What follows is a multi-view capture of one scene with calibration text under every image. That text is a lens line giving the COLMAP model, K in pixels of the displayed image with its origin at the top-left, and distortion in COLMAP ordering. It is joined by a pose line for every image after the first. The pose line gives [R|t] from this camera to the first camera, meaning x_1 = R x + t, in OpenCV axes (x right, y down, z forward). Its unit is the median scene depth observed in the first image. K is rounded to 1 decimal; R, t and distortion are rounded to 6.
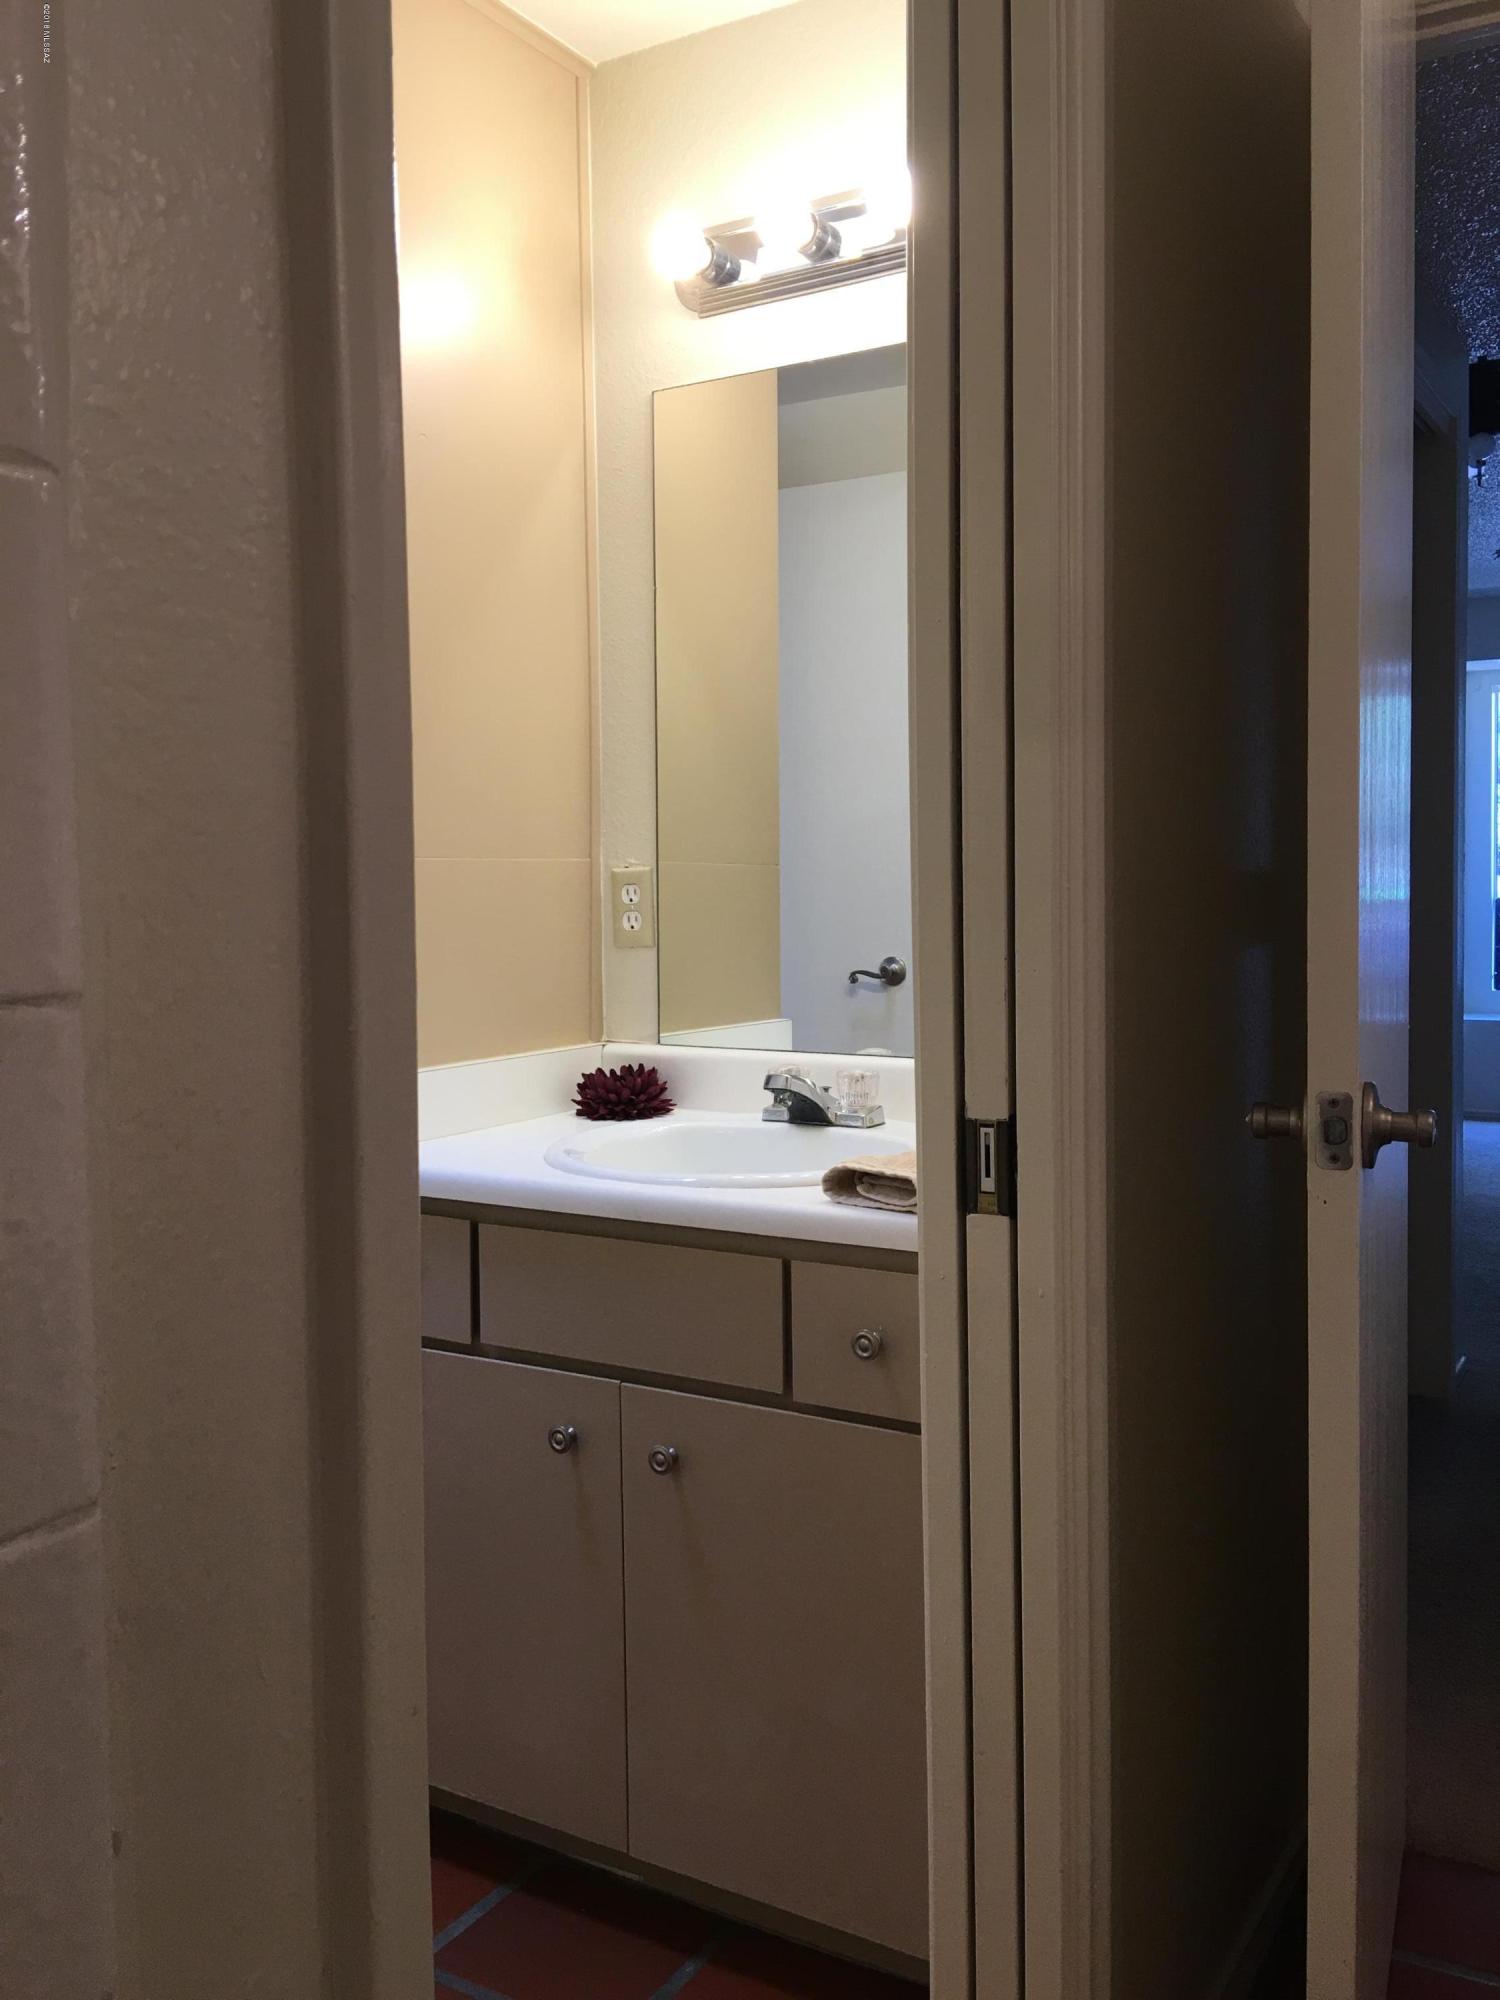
lens RADIAL K [[1680.8, 0, 760.7], [0, 1680.8, 982.4], [0, 0, 1]] dist [0.068866, -0.119586]
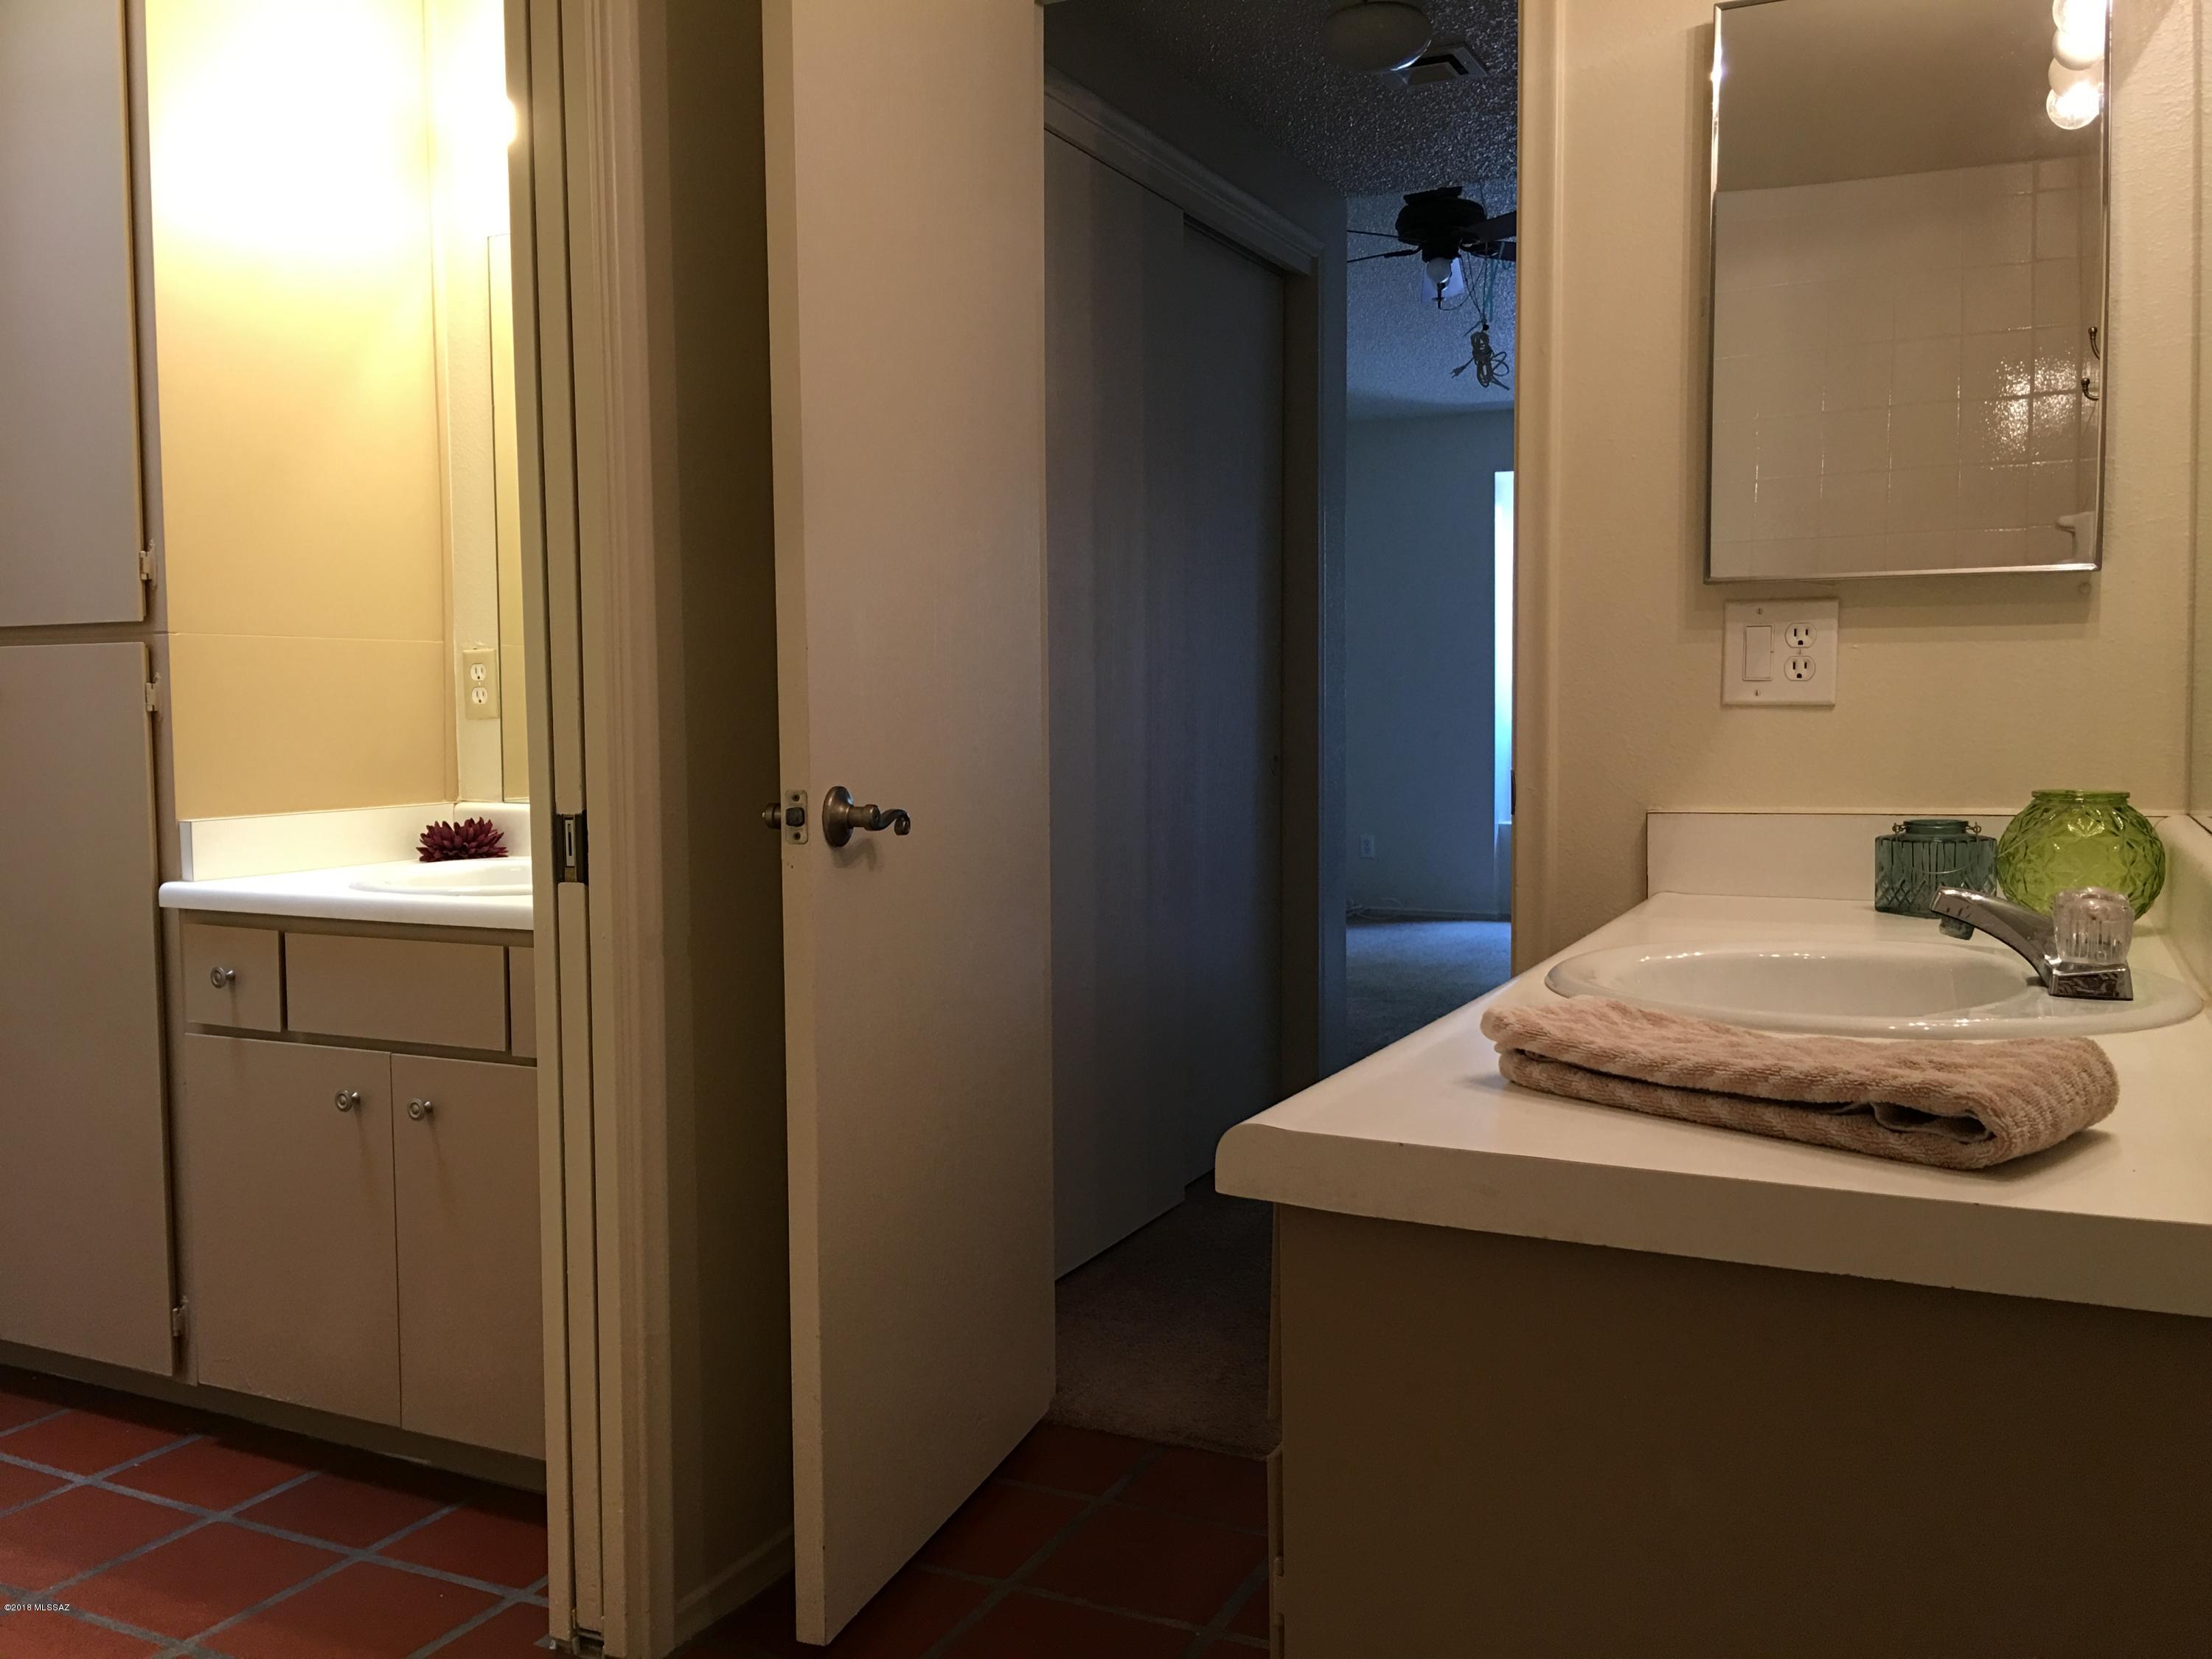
lens RADIAL K [[1858.9, 0, 1093.8], [0, 1858.9, 828.1], [0, 0, 1]] dist [0.068866, -0.119586]
pose [[0.996740, -0.001324, 0.080669, 0.248862], [0.000573, 0.999956, 0.009322, 0.044148], [-0.080678, -0.009245, 0.996697, -0.326342]]
